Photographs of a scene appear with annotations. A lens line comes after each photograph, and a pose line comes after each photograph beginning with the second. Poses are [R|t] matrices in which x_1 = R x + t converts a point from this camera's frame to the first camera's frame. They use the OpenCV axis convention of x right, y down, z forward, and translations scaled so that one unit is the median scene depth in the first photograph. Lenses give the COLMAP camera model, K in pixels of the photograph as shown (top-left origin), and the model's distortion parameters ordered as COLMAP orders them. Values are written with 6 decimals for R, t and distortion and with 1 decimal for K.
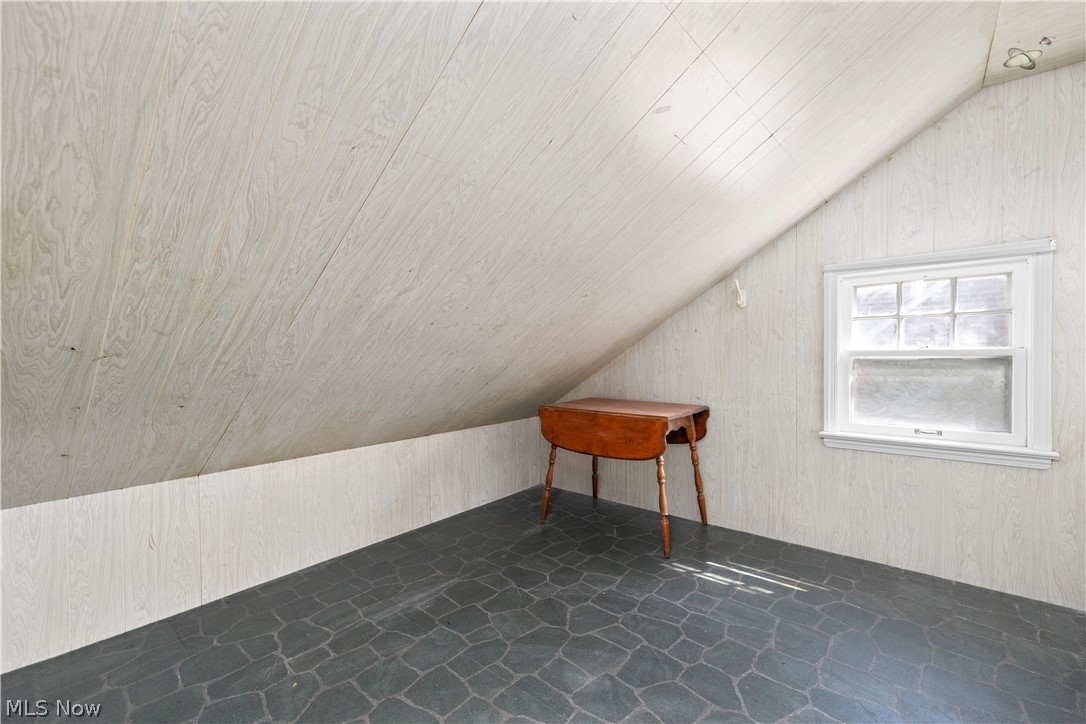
lens RADIAL K [[450.8, 0, 545.8], [0, 450.8, 356.5], [0, 0, 1]] dist [0.000838, 0.000066]
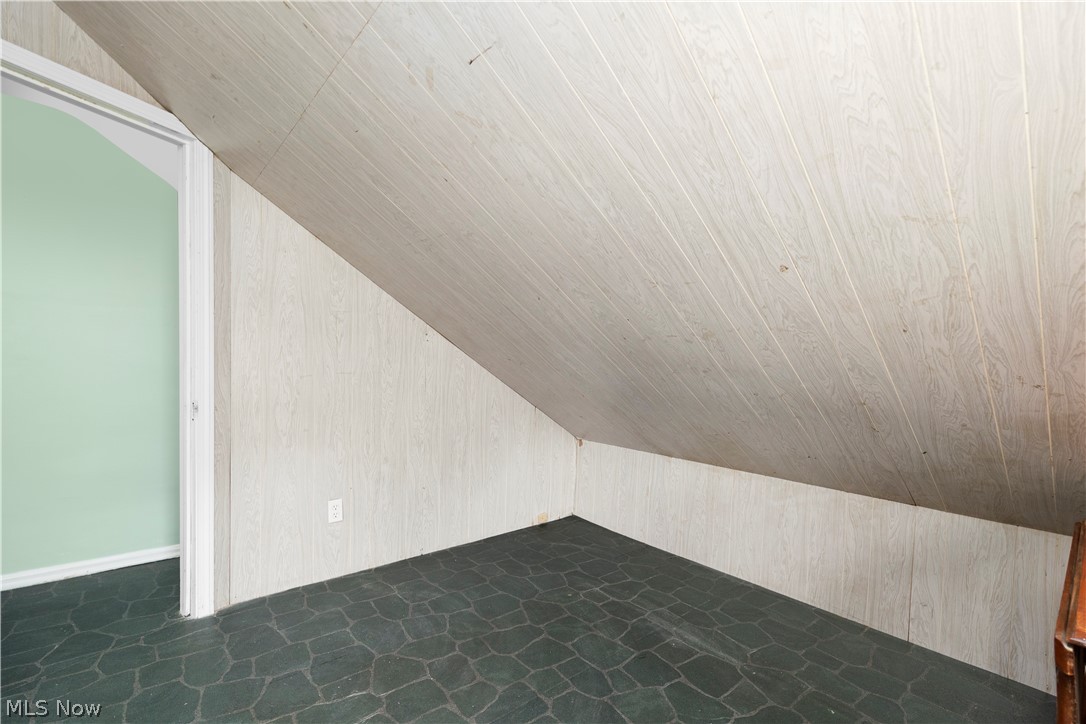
lens RADIAL K [[450.8, 0, 543.9], [0, 450.8, 360.7], [0, 0, 1]] dist [0.000838, 0.000066]
pose [[-0.118767, 0.001059, -0.992922, 0.639647], [-0.043552, 0.999031, 0.006274, -0.022897], [0.991967, 0.043988, -0.118606, 0.754340]]
